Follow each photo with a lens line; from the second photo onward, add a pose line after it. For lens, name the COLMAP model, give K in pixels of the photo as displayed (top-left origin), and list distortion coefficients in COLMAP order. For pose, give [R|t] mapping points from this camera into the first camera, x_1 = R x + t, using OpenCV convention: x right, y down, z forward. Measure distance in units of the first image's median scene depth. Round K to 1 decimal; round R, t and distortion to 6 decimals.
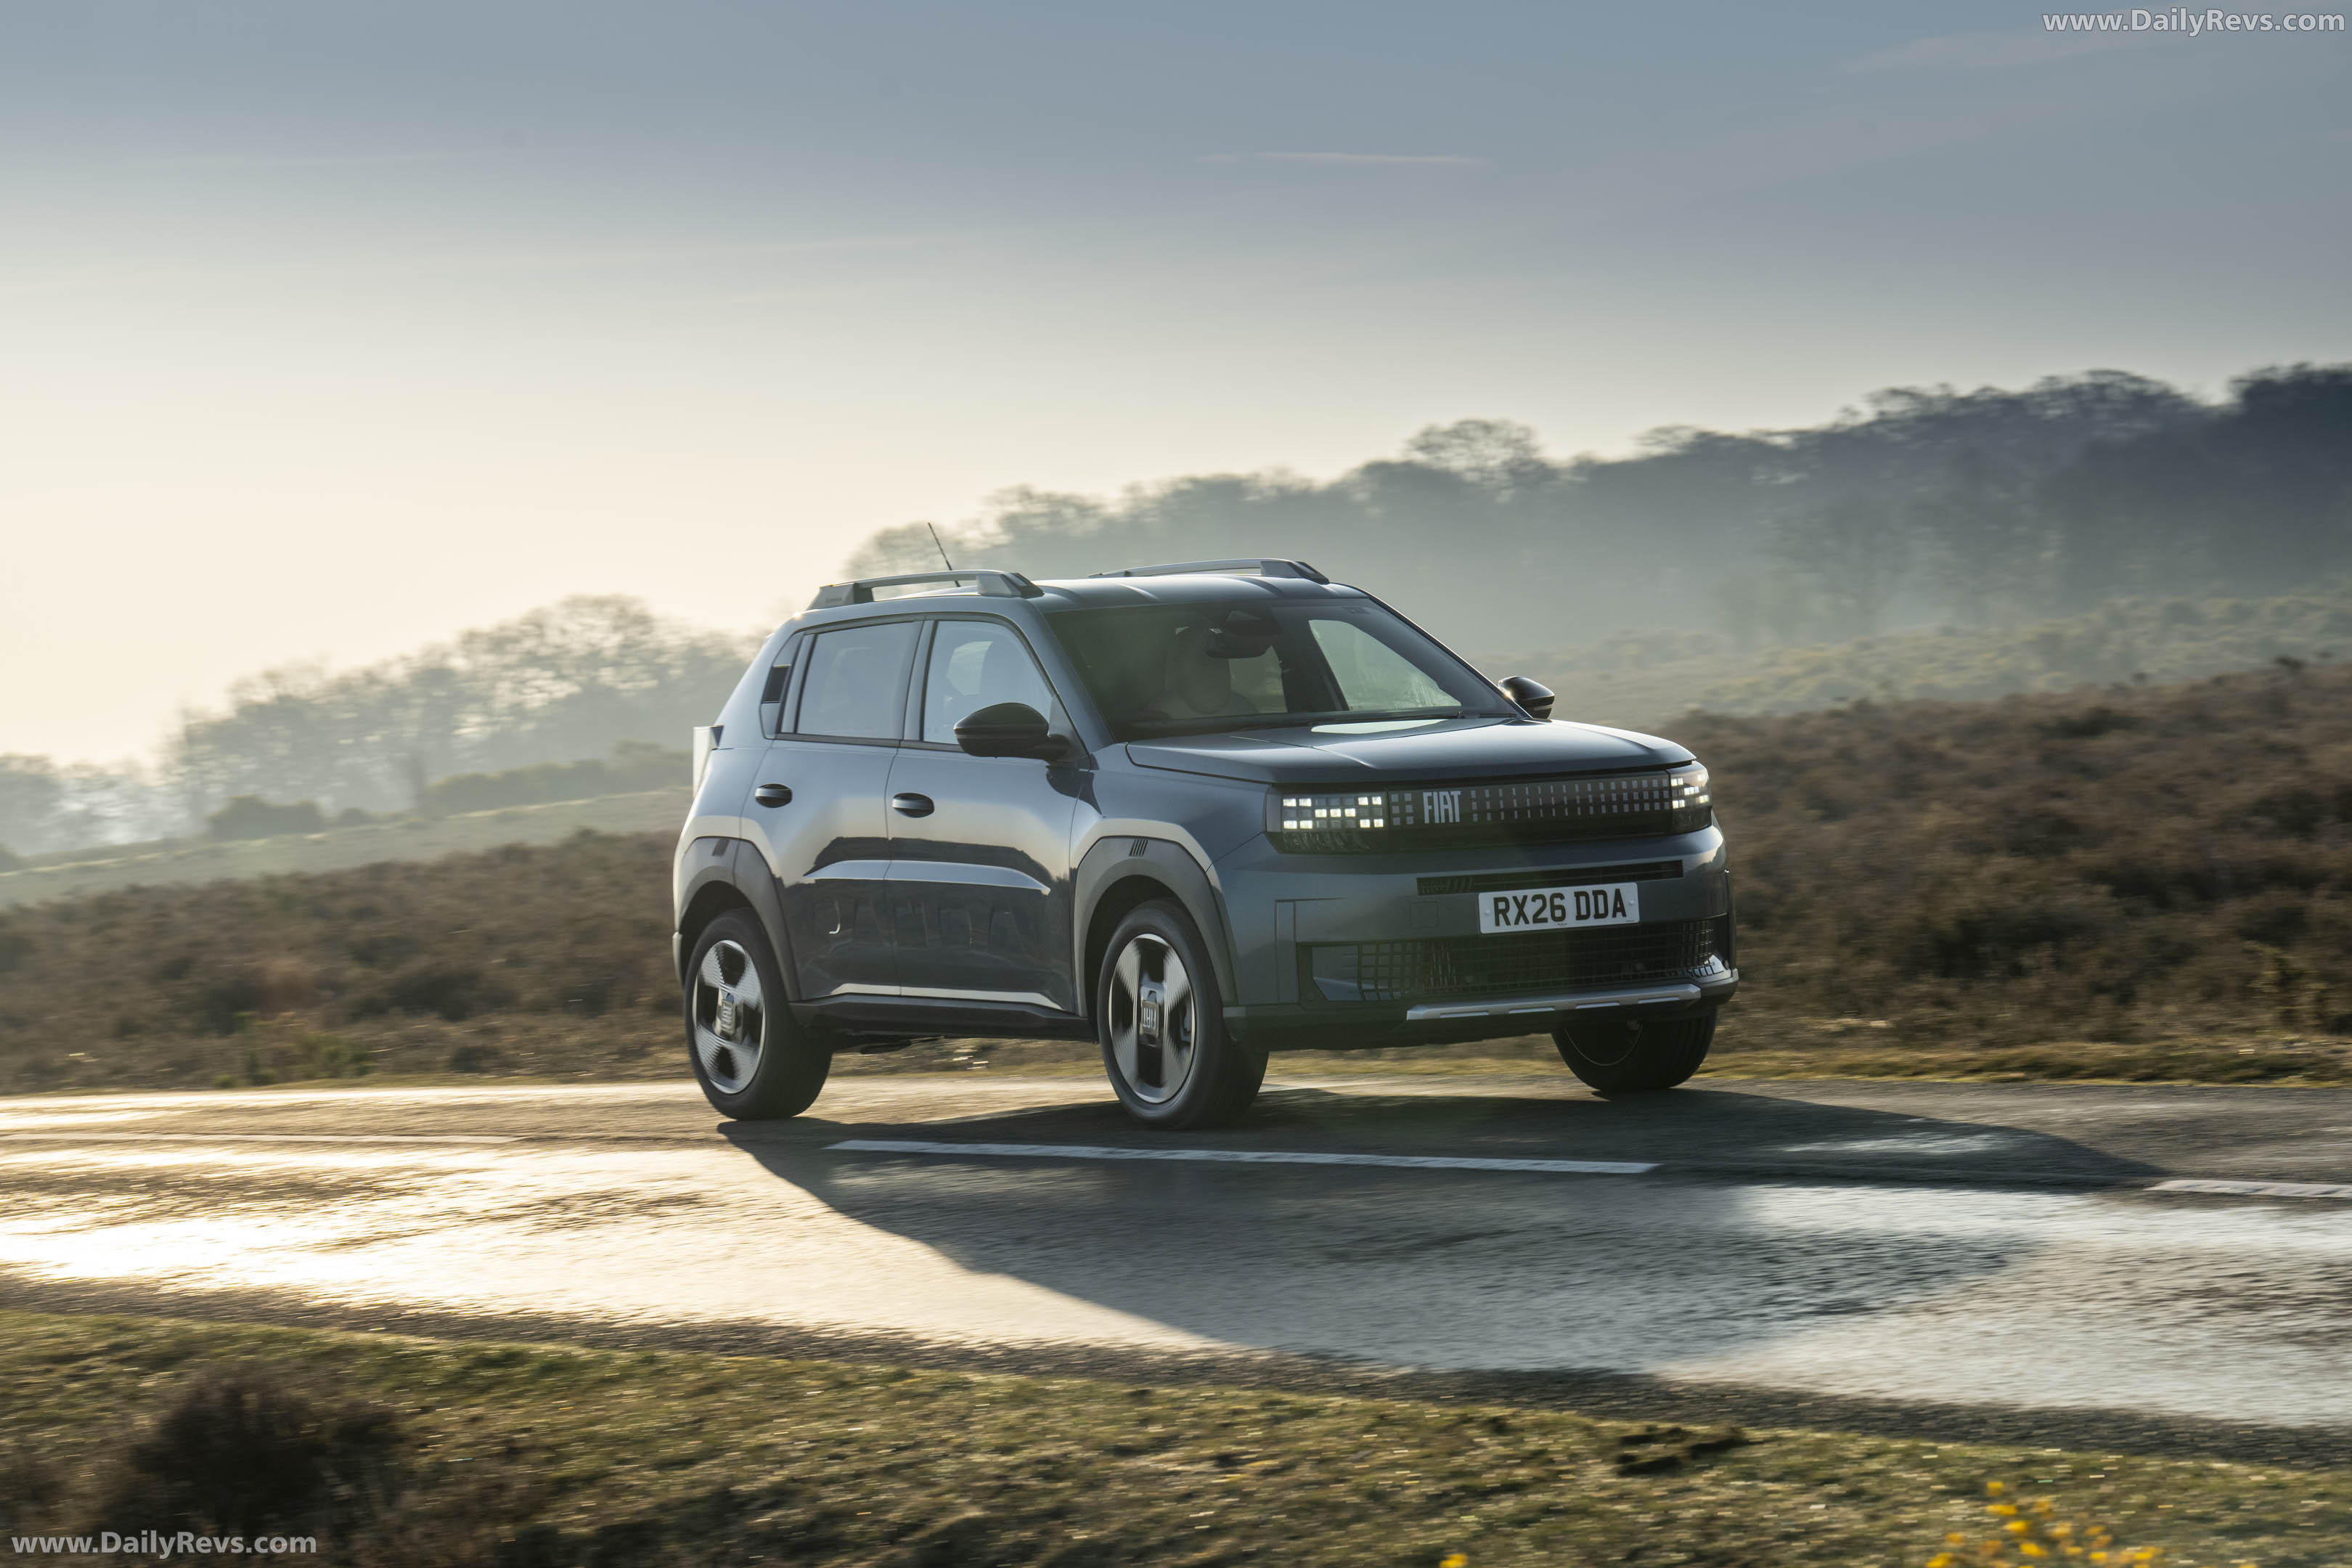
lens RADIAL K [[8465.8, 0, 1175.0], [0, 8465.8, 779.0], [0, 0, 1]] dist [1.912150, -0.223987]
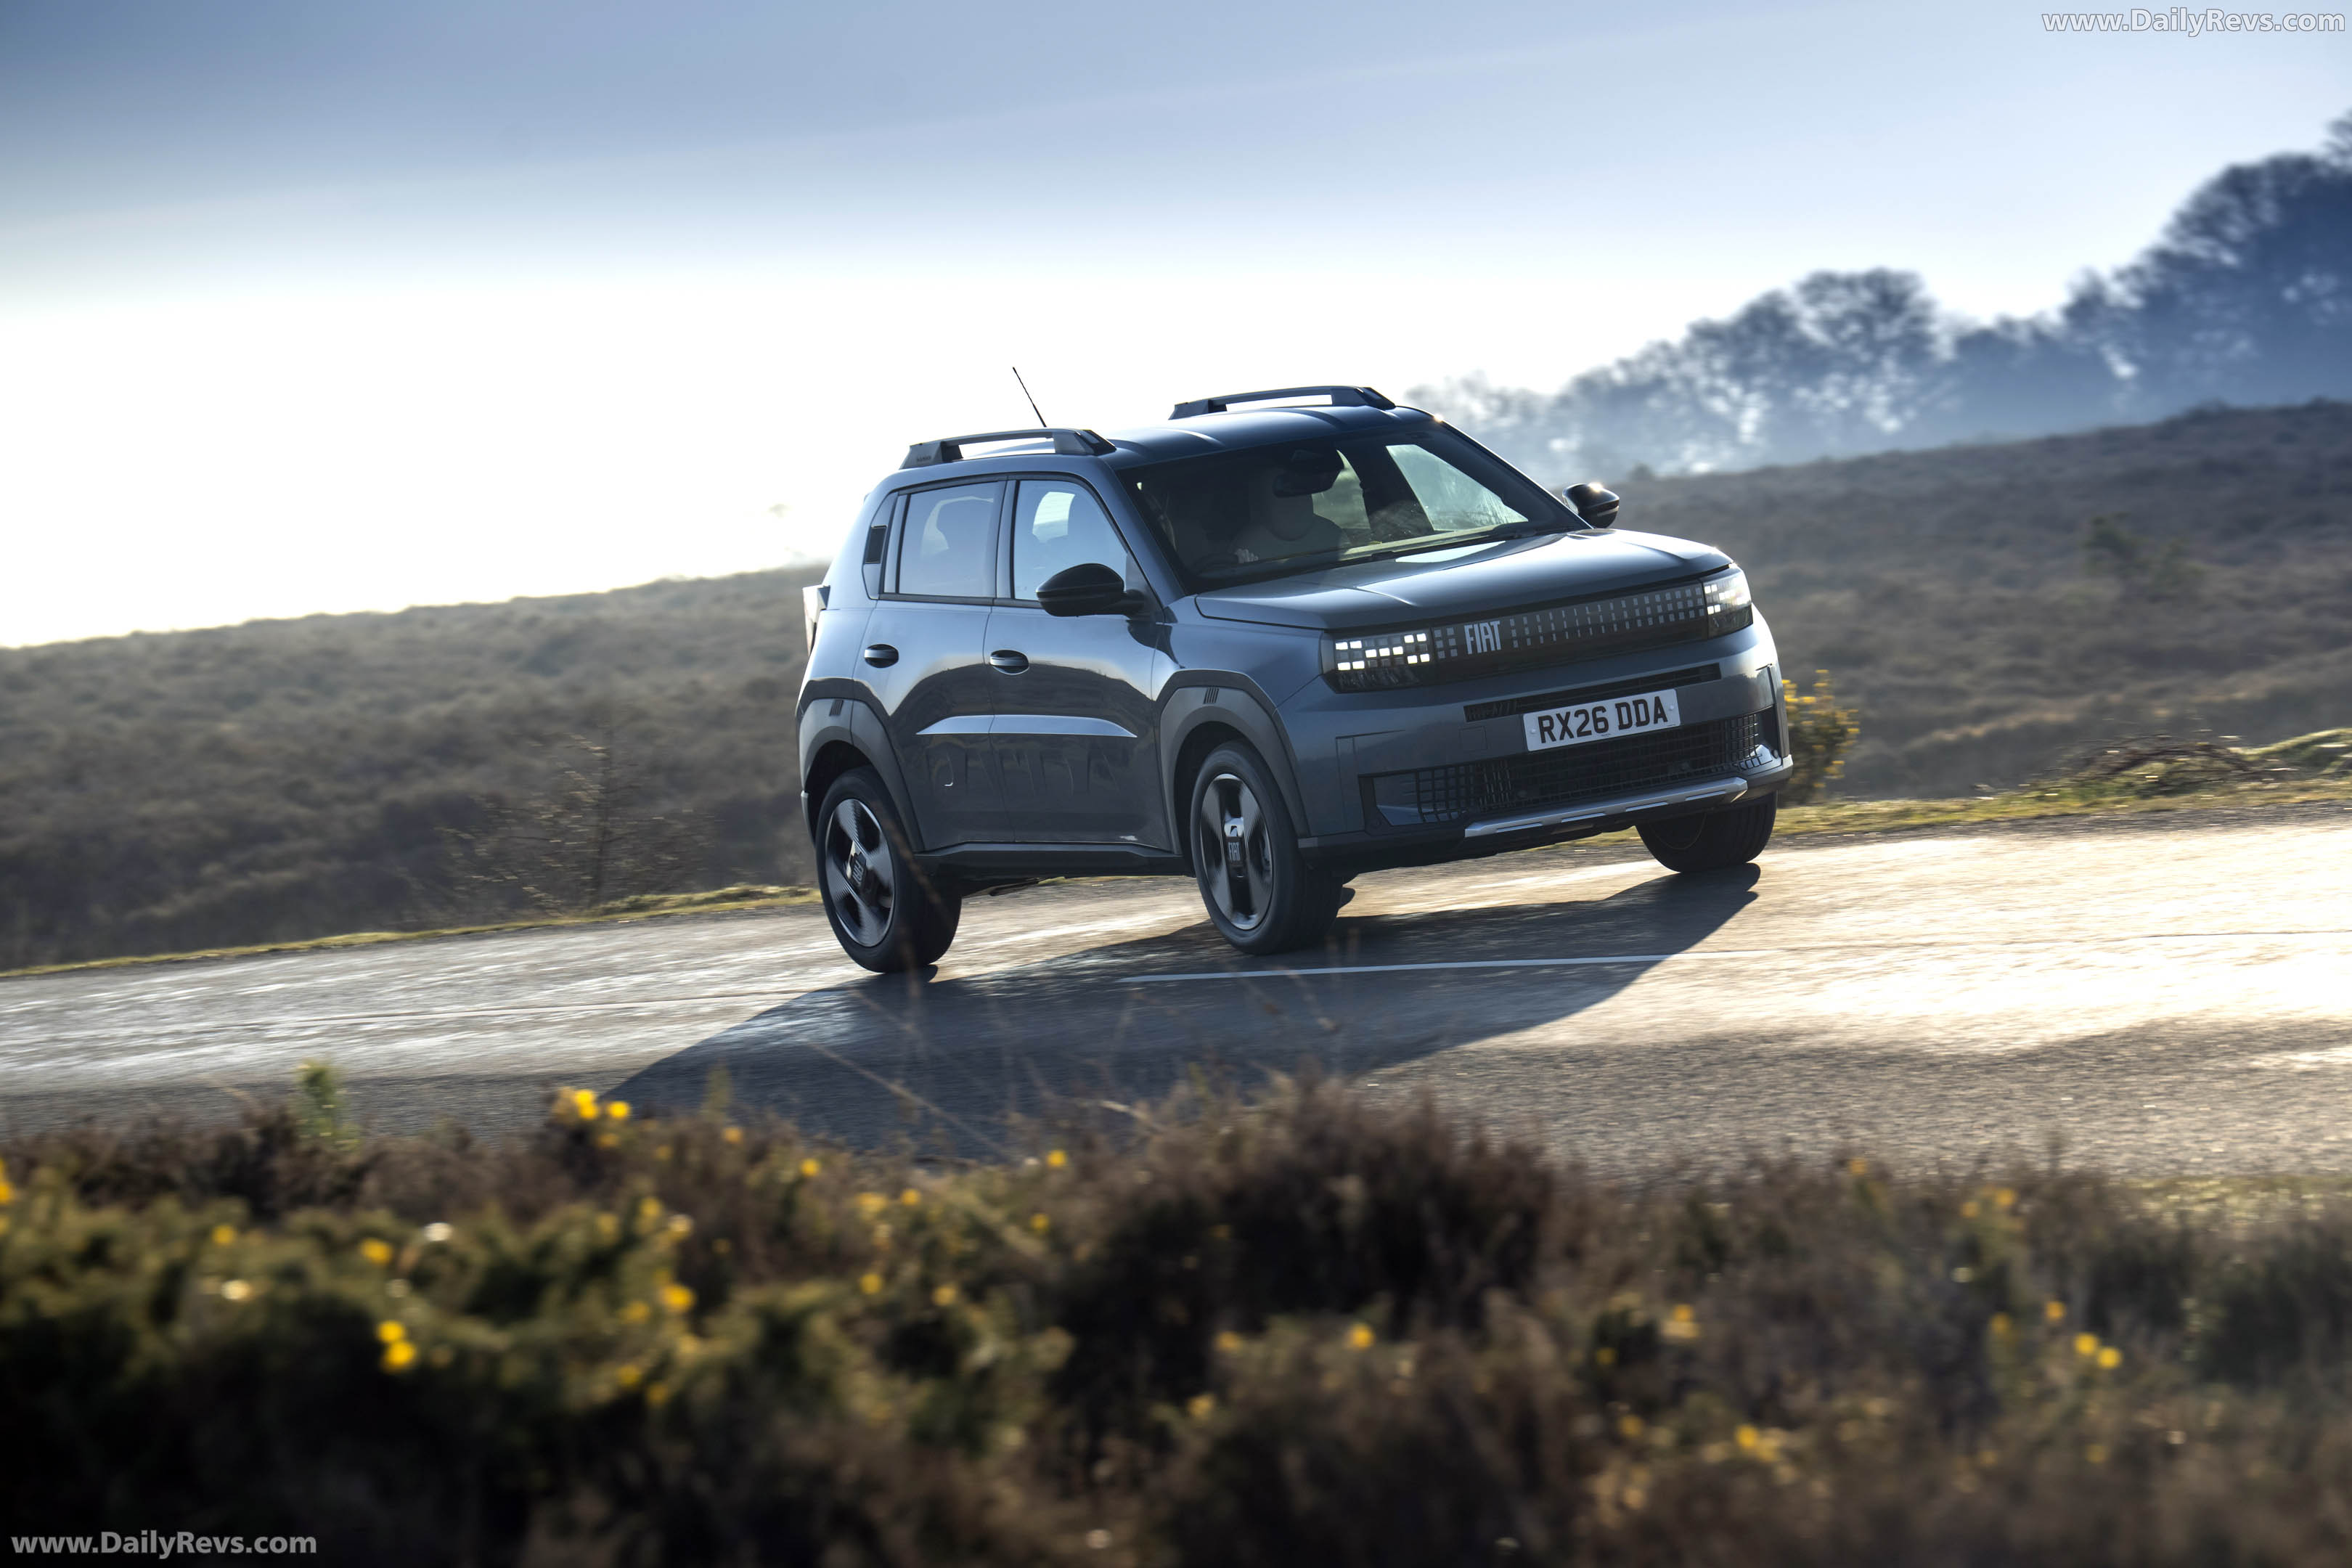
lens RADIAL K [[16913.6, 0, 1176.5], [0, 16913.6, 694.5], [0, 0, 1]] dist [6.653618, 30.640918]
pose [[0.995011, -0.085159, -0.051966, 0.102364], [0.087086, 0.995550, 0.036005, -0.069322], [0.048669, -0.040351, 0.998000, -1.134269]]
